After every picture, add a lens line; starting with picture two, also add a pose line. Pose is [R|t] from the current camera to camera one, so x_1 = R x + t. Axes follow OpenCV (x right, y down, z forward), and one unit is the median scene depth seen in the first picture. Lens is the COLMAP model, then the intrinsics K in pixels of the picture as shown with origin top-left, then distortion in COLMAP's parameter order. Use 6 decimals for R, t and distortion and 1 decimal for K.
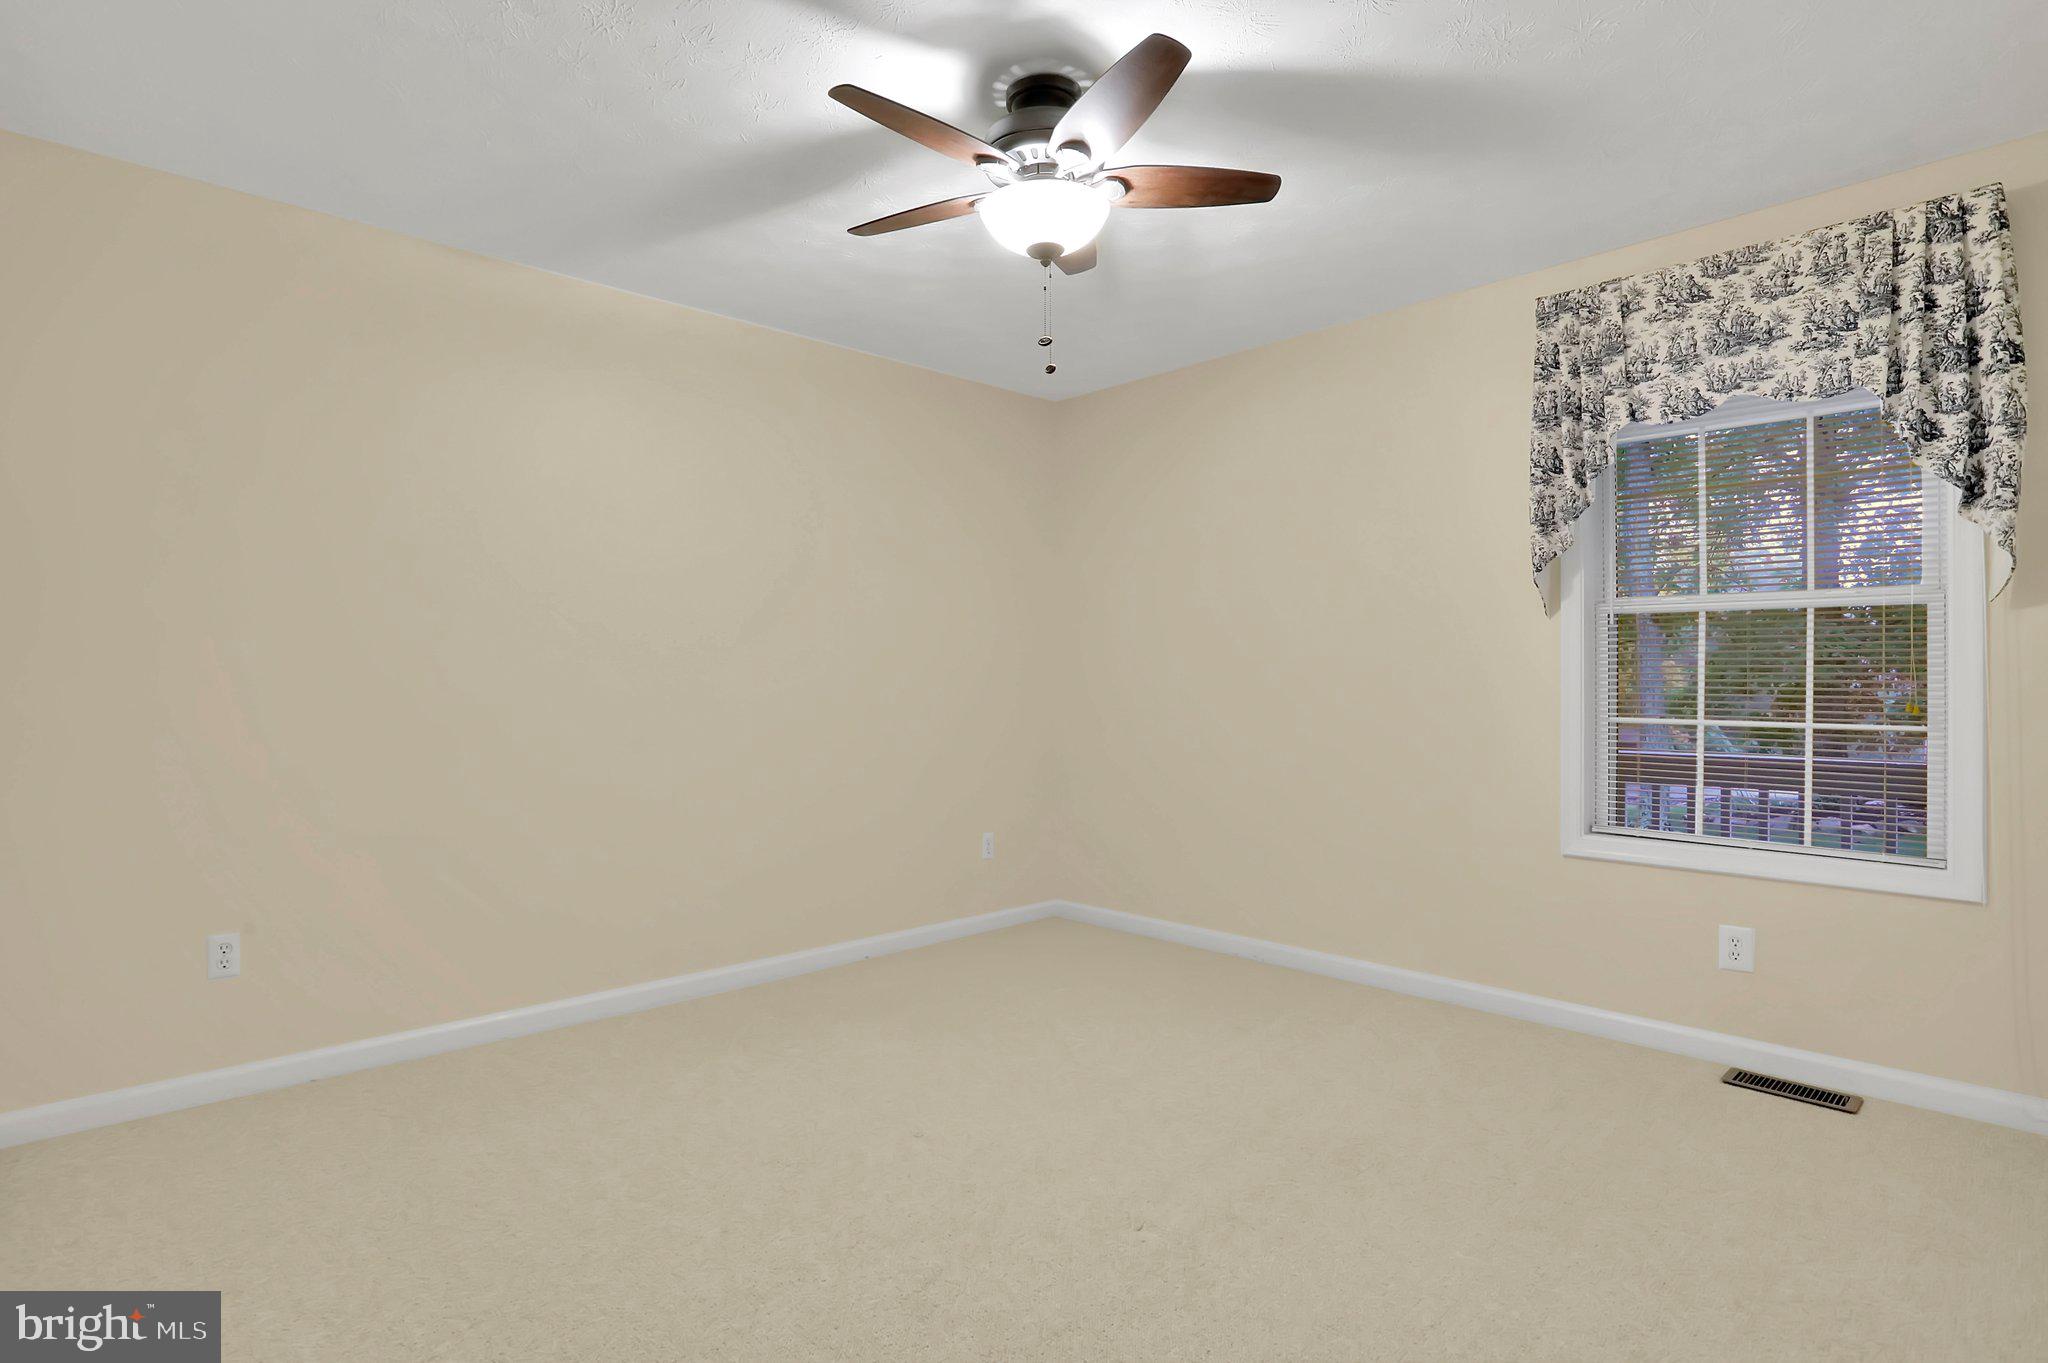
lens RADIAL K [[1013.5, 0, 1032.6], [0, 1013.5, 691.3], [0, 0, 1]] dist [-0.059384, 0.022518]
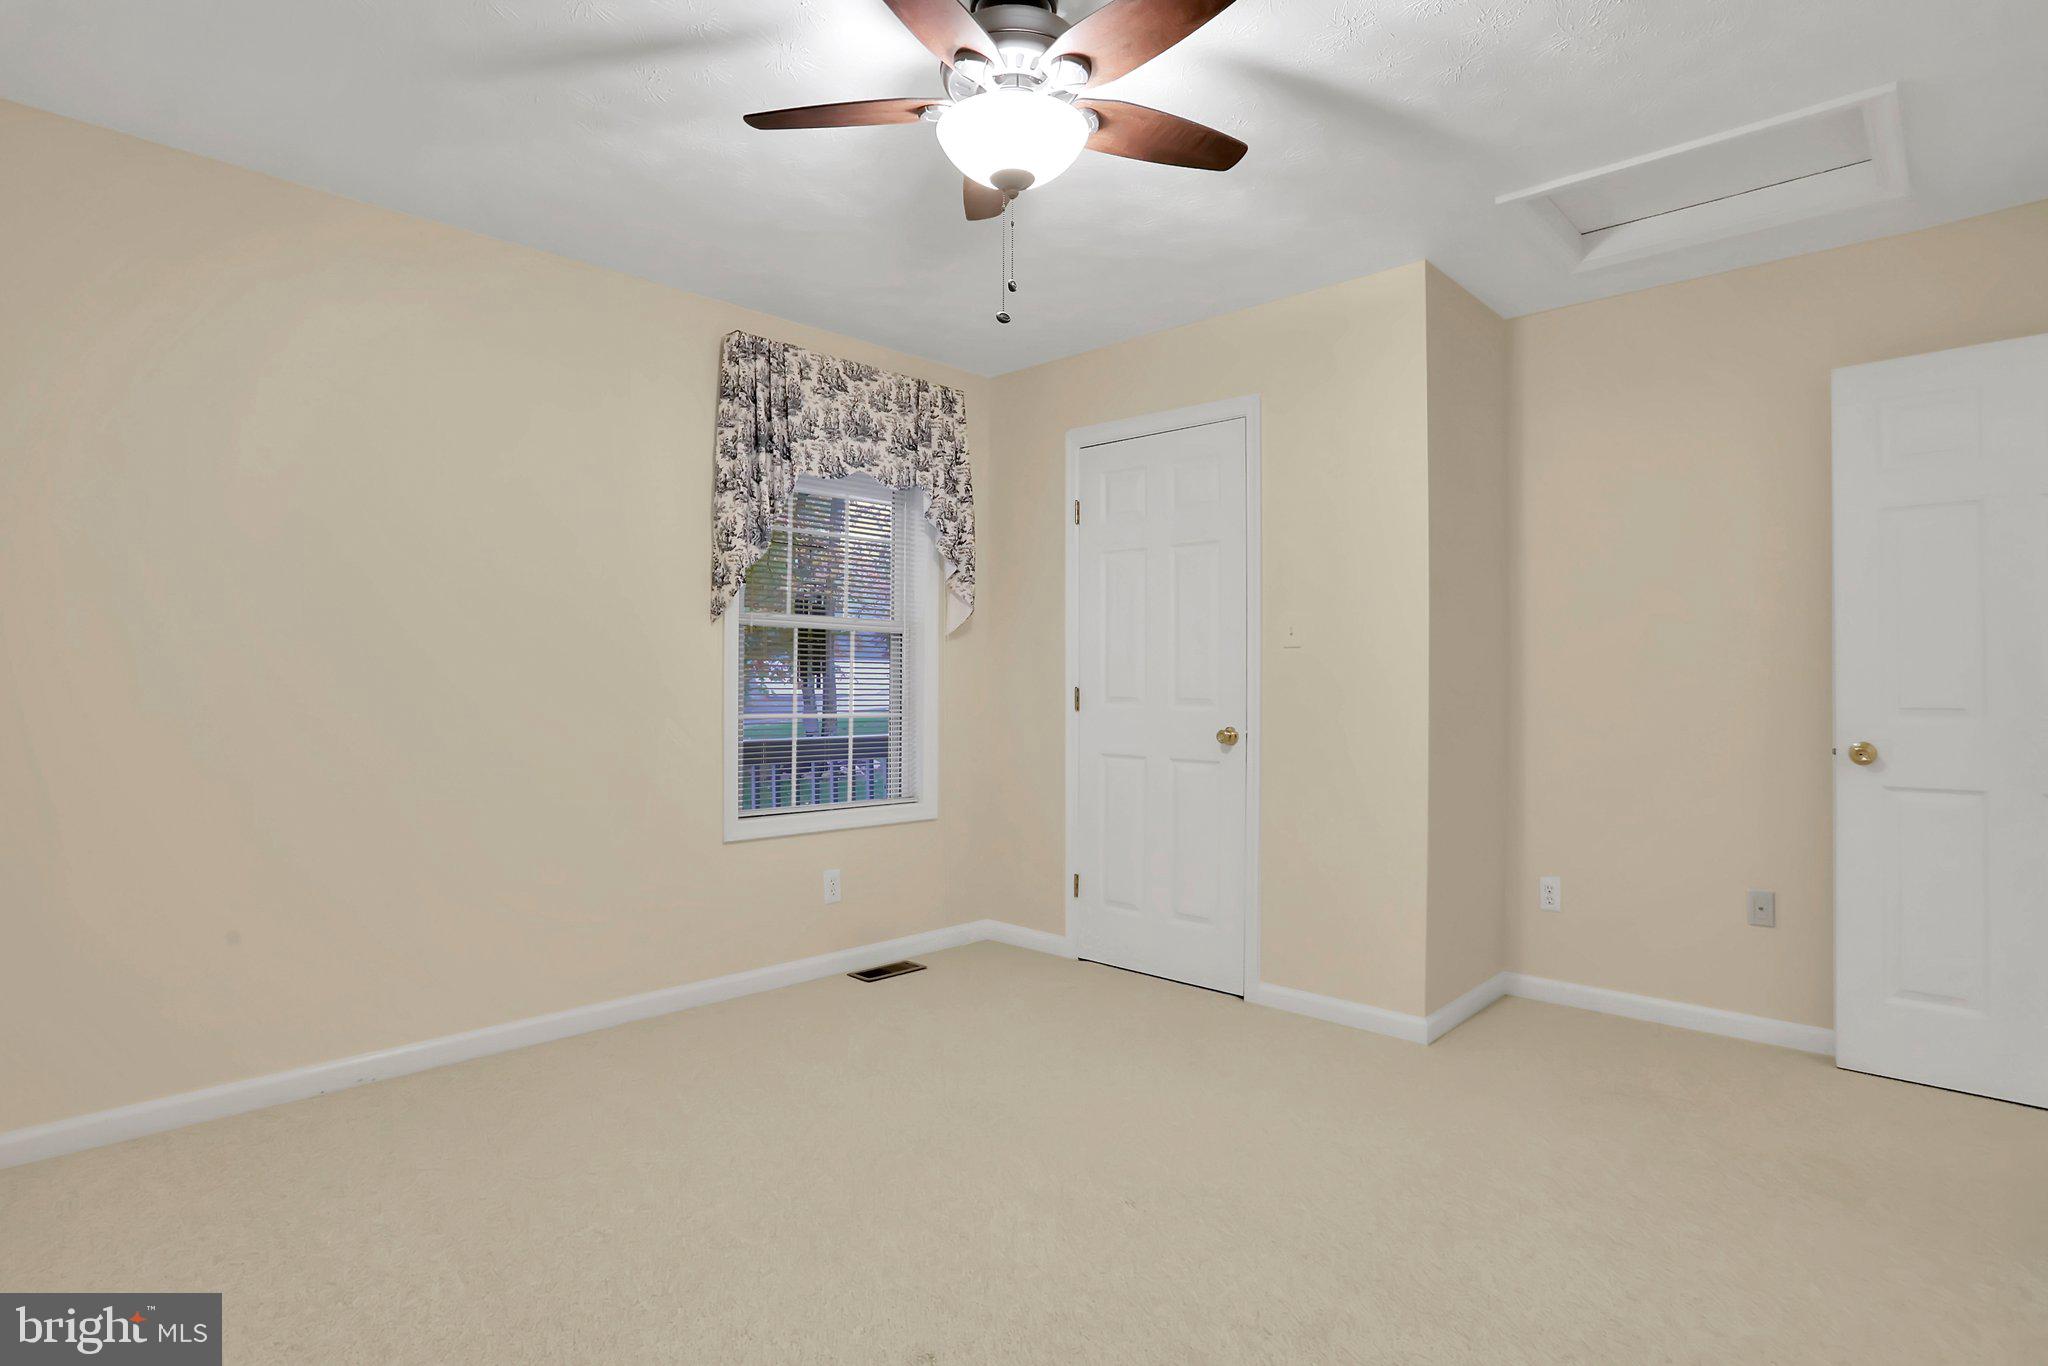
lens RADIAL K [[1013.5, 0, 1023.0], [0, 1013.5, 685.0], [0, 0, 1]] dist [-0.059384, 0.022518]
pose [[-0.022839, -0.001705, 0.999738, -0.665126], [0.008012, 0.999966, 0.001889, -0.008585], [-0.999707, 0.008053, -0.022824, 0.801812]]
